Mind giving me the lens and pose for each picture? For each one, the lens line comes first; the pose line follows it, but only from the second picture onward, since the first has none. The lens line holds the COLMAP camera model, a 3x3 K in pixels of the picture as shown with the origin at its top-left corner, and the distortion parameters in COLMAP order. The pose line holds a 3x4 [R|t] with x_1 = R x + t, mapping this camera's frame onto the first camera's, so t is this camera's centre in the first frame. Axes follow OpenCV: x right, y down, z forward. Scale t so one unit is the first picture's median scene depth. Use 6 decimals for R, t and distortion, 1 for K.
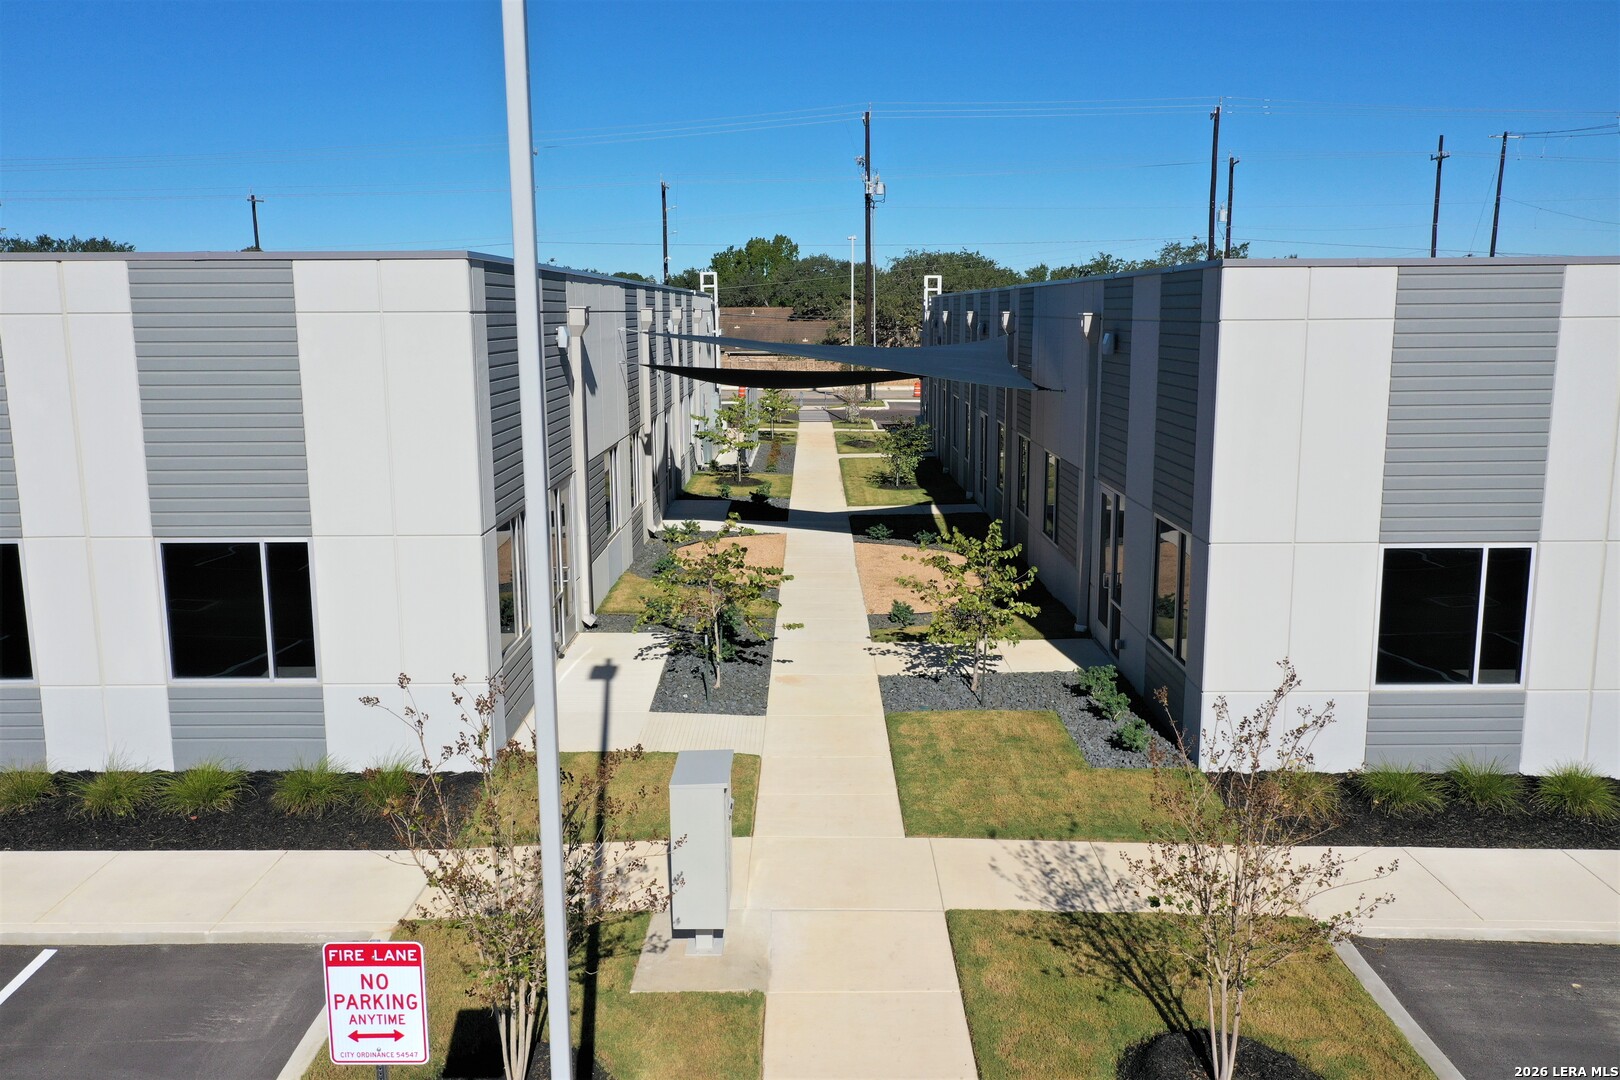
lens RADIAL K [[1288.5, 0, 803.5], [0, 1288.5, 544.8], [0, 0, 1]] dist [0.010101, 0.000881]
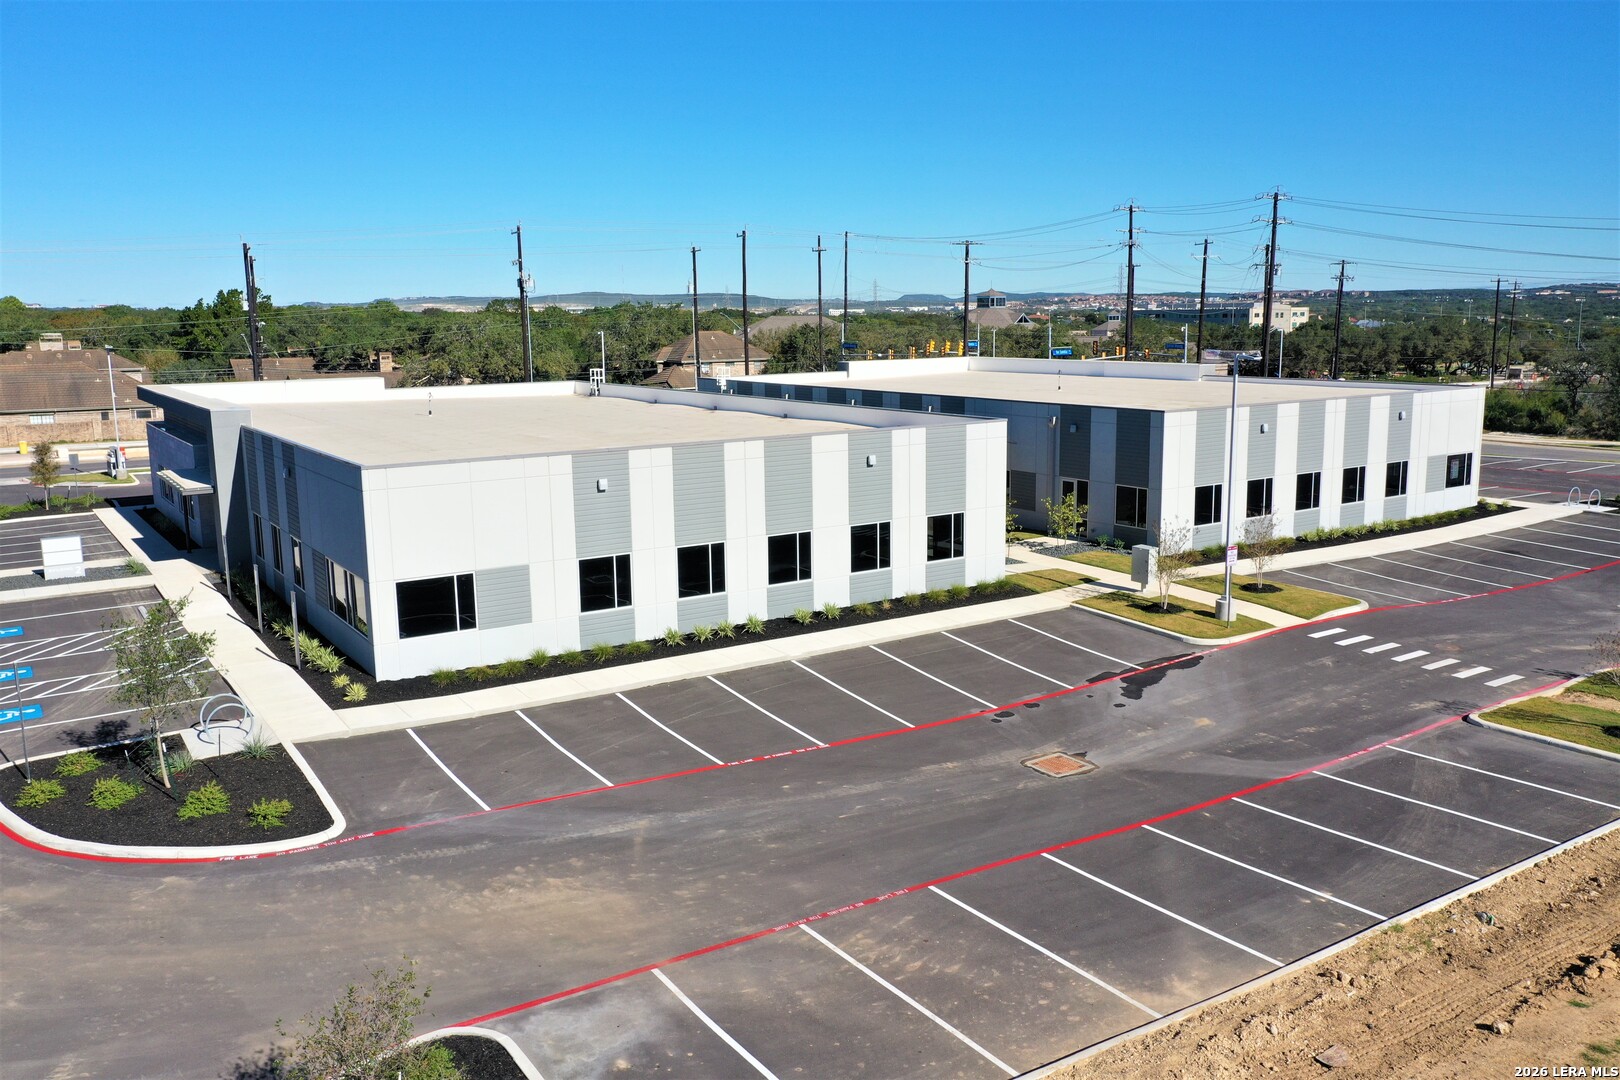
lens RADIAL K [[1288.5, 0, 806.6], [0, 1288.5, 535.4], [0, 0, 1]] dist [0.010101, 0.000881]
pose [[0.833161, -0.097875, 0.544301, -2.236677], [0.105801, 0.994245, 0.016833, -0.037145], [-0.542816, 0.043563, 0.838721, -1.314223]]
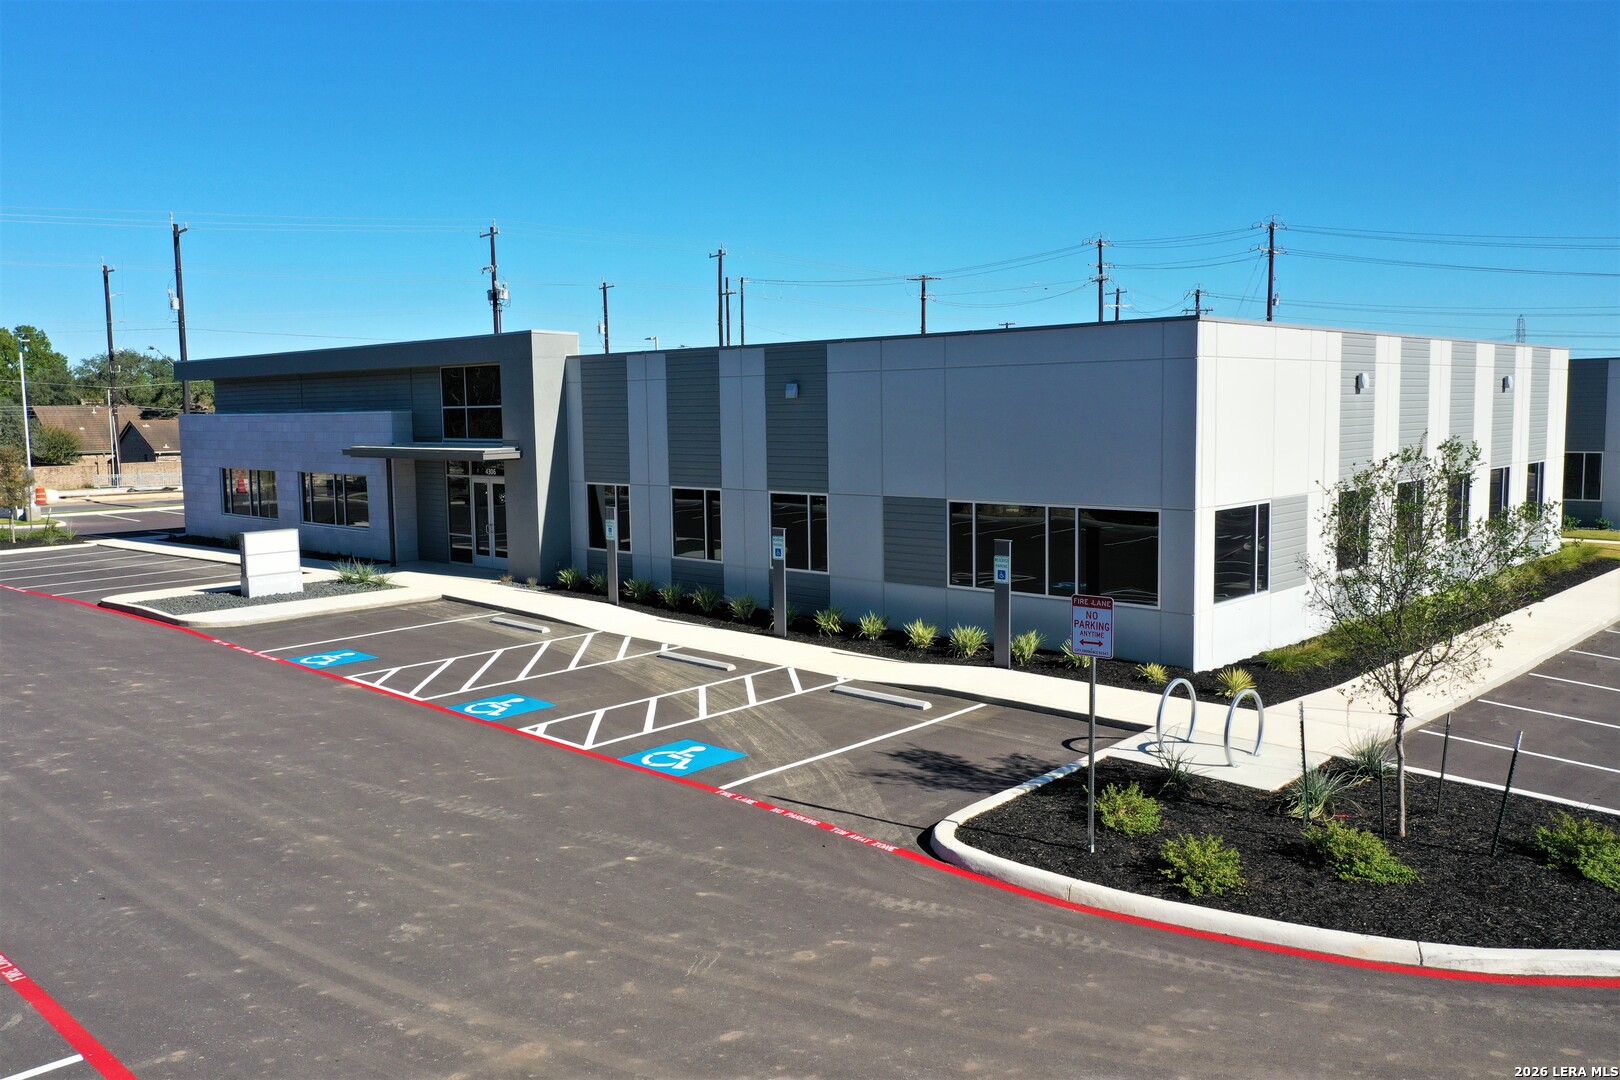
lens RADIAL K [[1288.5, 0, 807.5], [0, 1288.5, 540.6], [0, 0, 1]] dist [0.010101, 0.000881]
pose [[0.681272, -0.077266, 0.727941, -2.922439], [0.140083, 0.989797, -0.026041, 0.012141], [-0.718502, 0.119713, 0.685145, 0.310157]]
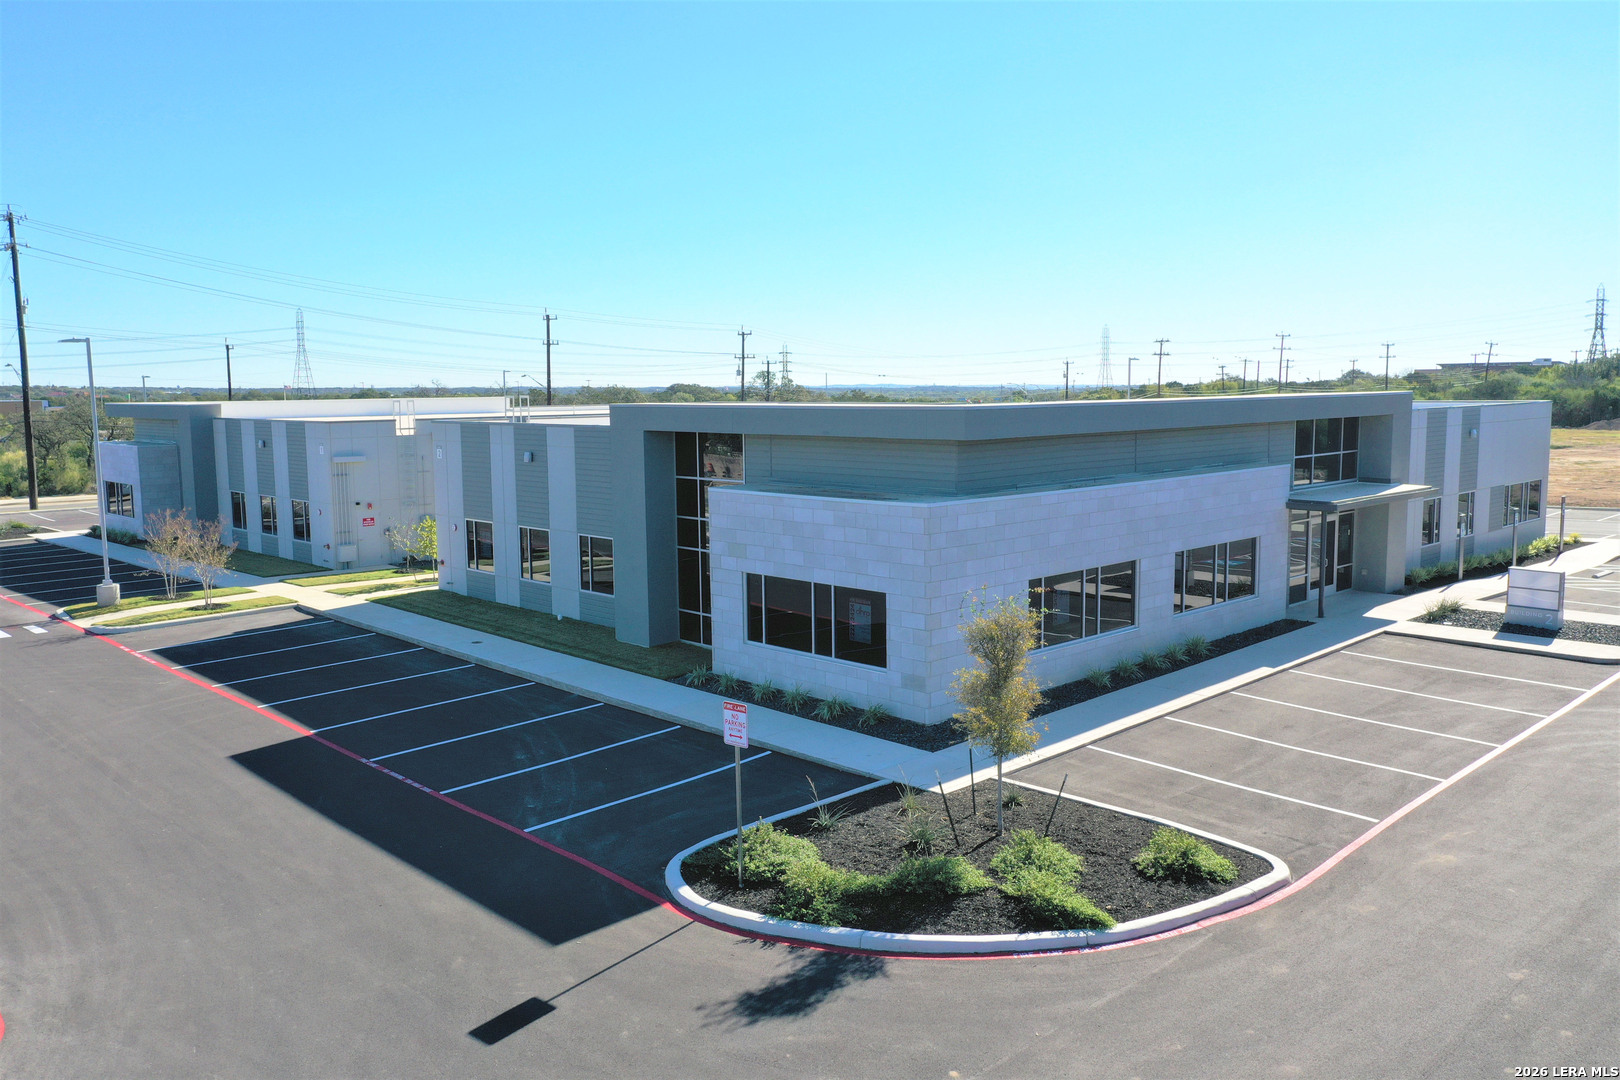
lens RADIAL K [[1288.5, 0, 808.9], [0, 1288.5, 536.0], [0, 0, 1]] dist [0.010101, 0.000881]
pose [[-0.701197, -0.067705, 0.709745, -2.736297], [0.144584, 0.961293, 0.234544, -0.928318], [-0.698153, 0.267079, -0.664267, 4.602790]]
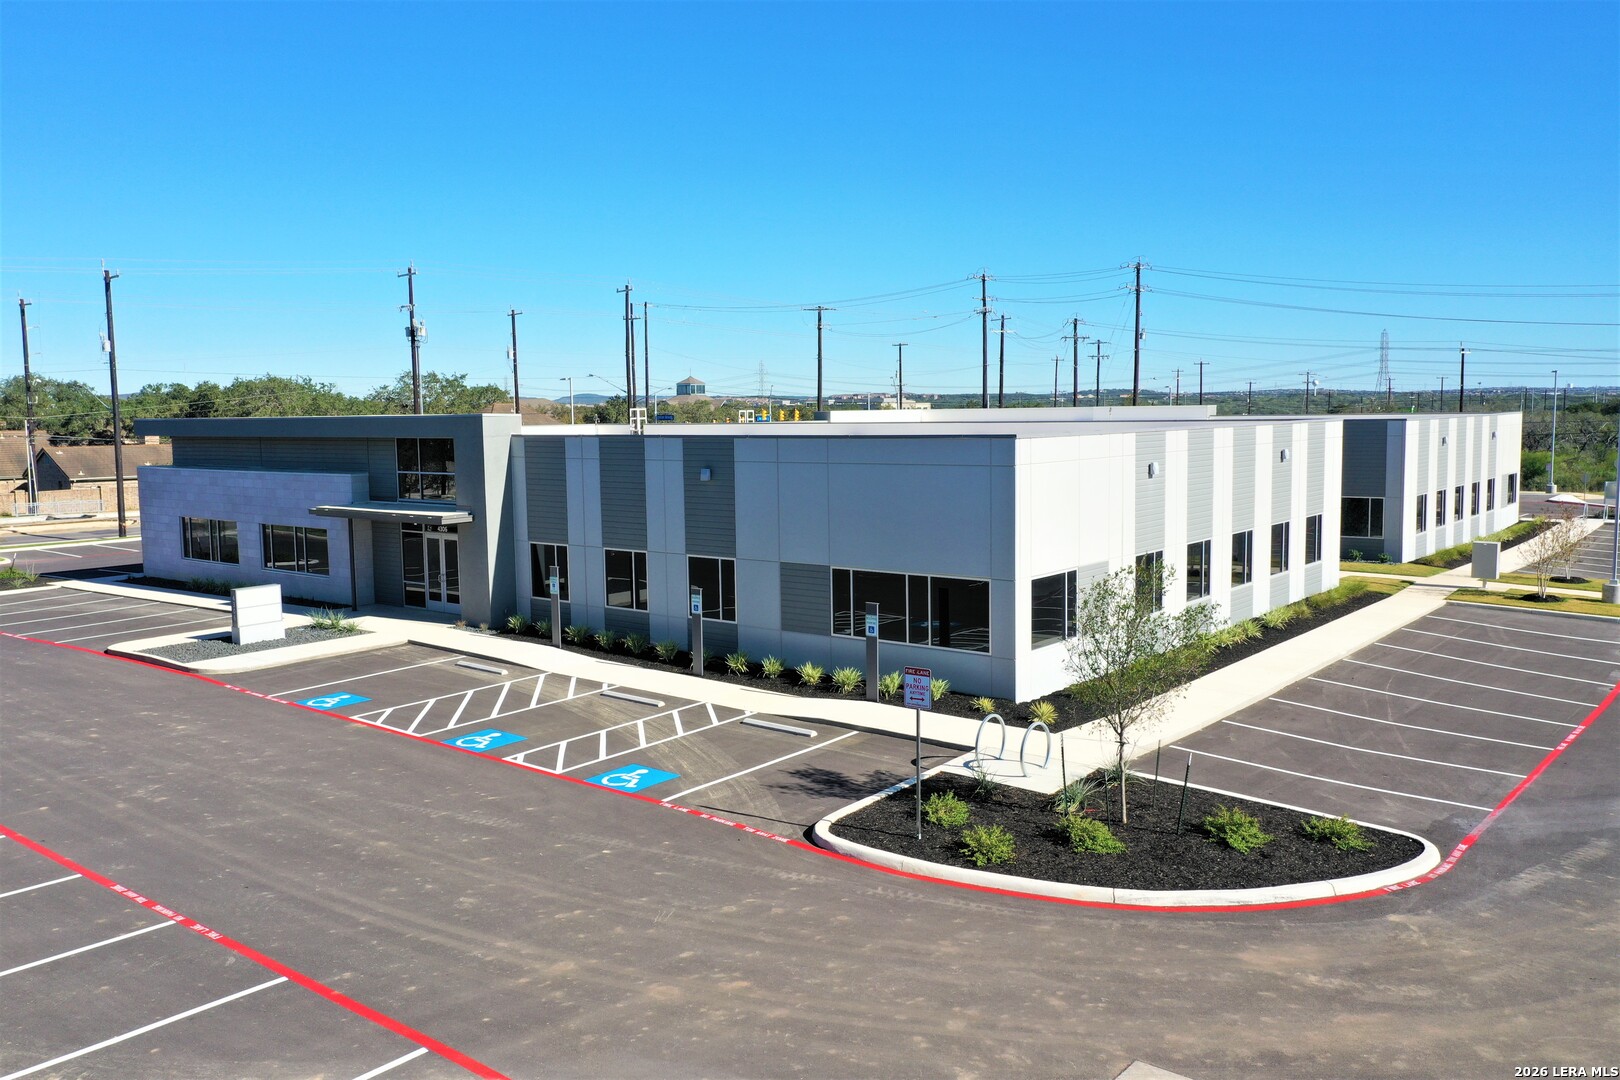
lens RADIAL K [[1288.5, 0, 806.9], [0, 1288.5, 541.4], [0, 0, 1]] dist [0.010101, 0.000881]
pose [[0.623350, -0.081177, 0.777718, -3.220780], [0.149502, 0.988621, -0.016637, -0.064599], [-0.767518, 0.126641, 0.628394, 0.035456]]
